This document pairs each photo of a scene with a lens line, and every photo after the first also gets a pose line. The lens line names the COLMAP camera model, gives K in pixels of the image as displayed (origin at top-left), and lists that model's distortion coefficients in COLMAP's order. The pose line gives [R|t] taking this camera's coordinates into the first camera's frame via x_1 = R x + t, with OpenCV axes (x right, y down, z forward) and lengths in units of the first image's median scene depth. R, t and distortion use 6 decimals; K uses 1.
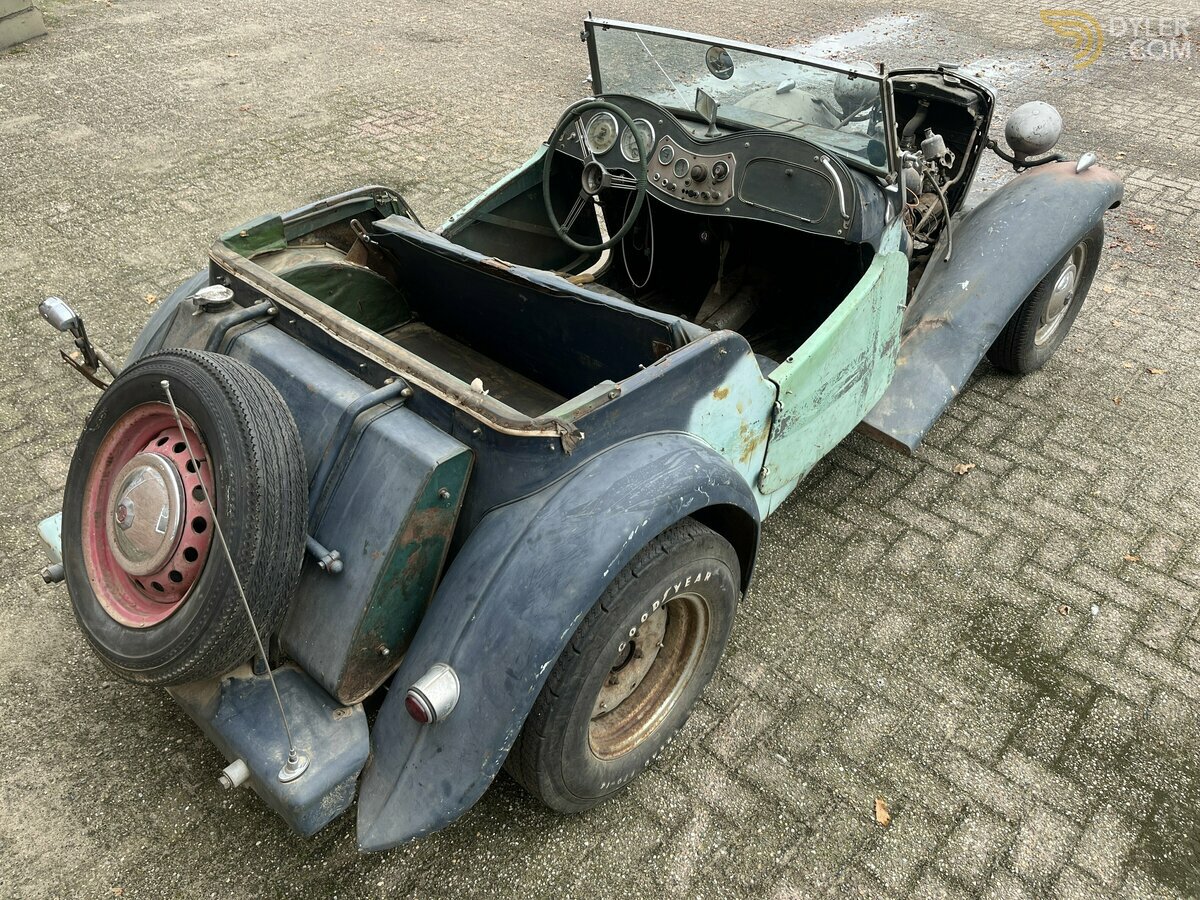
lens RADIAL K [[913.7, 0, 604.2], [0, 913.7, 447.8], [0, 0, 1]] dist [0.026743, 0.000502]
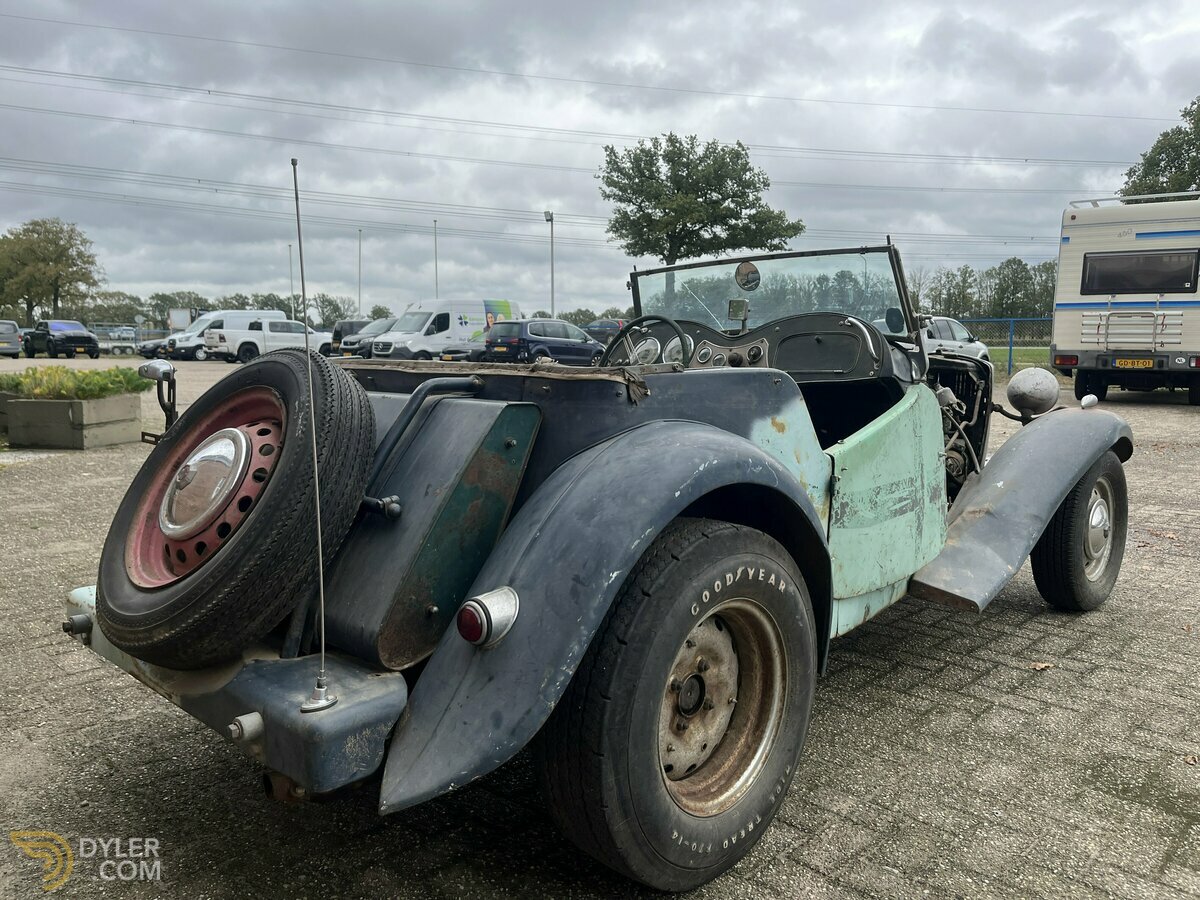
lens RADIAL K [[908.3, 0, 600.0], [0, 908.3, 450.0], [0, 0, 1]] dist [0.062379, -0.092241]
pose [[0.999704, -0.002044, -0.024229, -0.042138], [-0.010403, 0.864695, -0.502189, 0.428837], [0.021977, 0.502293, 0.864418, 0.115804]]
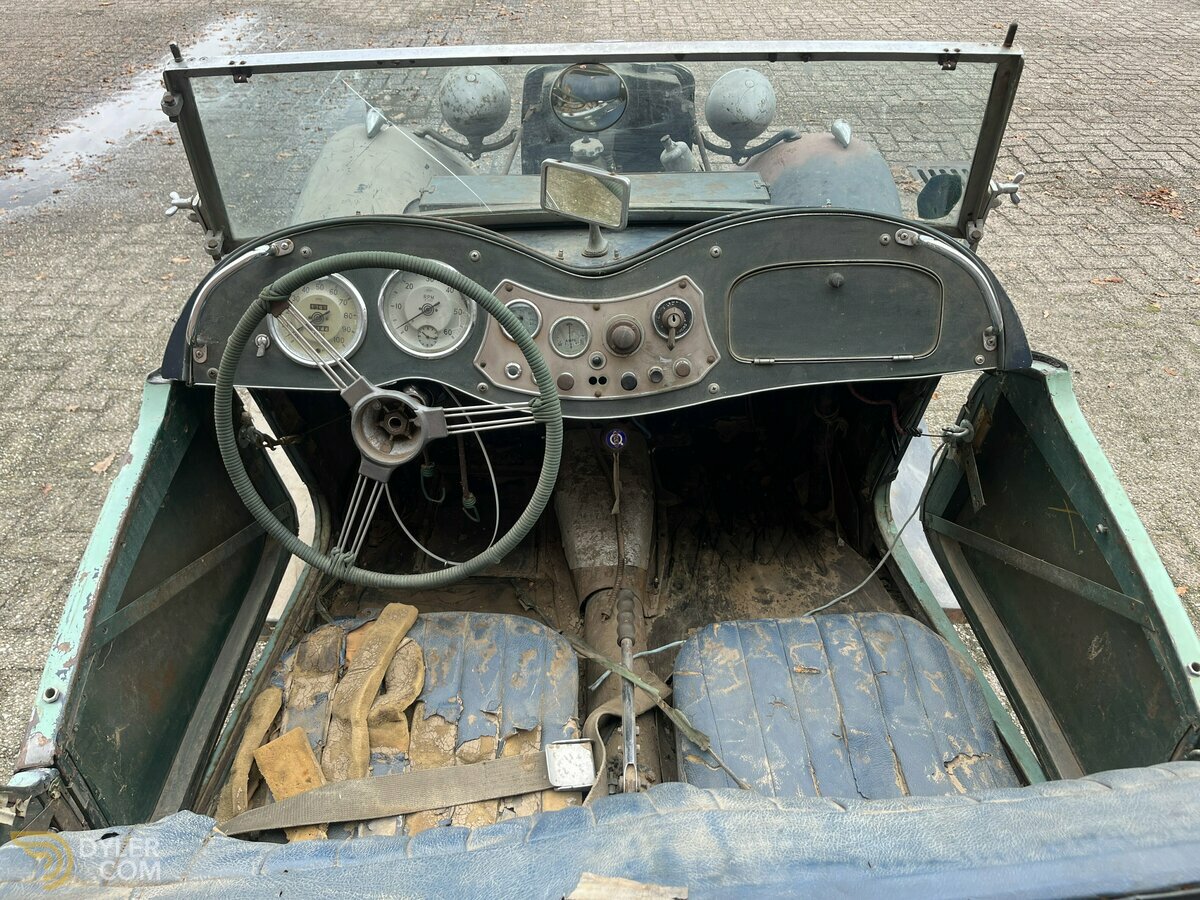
lens RADIAL K [[908.3, 0, 600.0], [0, 908.3, 450.0], [0, 0, 1]] dist [0.062379, -0.092241]
pose [[0.725190, -0.415842, 0.548794, -0.217758], [0.414959, 0.899977, 0.133609, -0.380554], [-0.549462, 0.130835, 0.825211, 0.770938]]
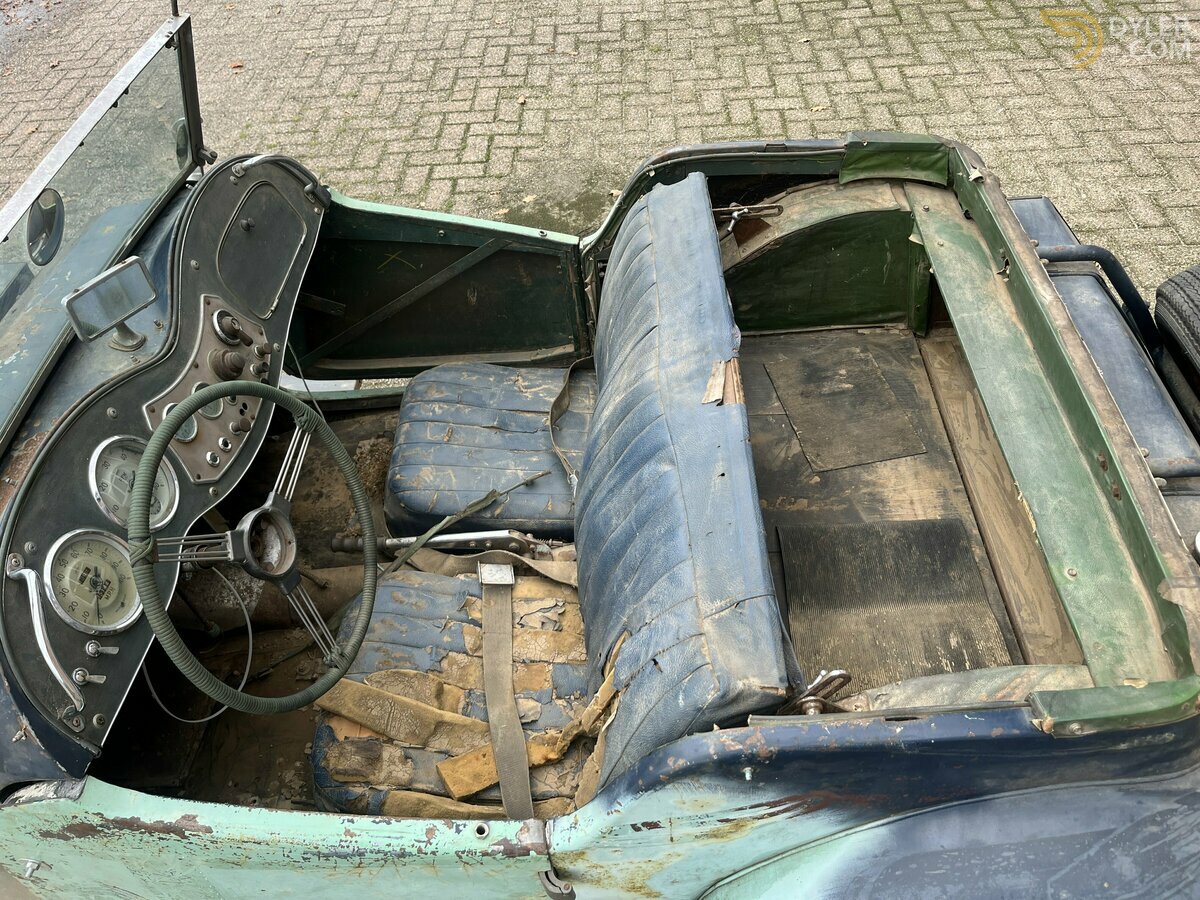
lens RADIAL K [[908.3, 0, 600.0], [0, 908.3, 450.0], [0, 0, 1]] dist [0.062379, -0.092241]
pose [[-0.650029, -0.526976, 0.547502, -0.416316], [0.502594, 0.242256, 0.829886, -0.744868], [-0.569966, 0.814622, 0.107381, 1.049432]]
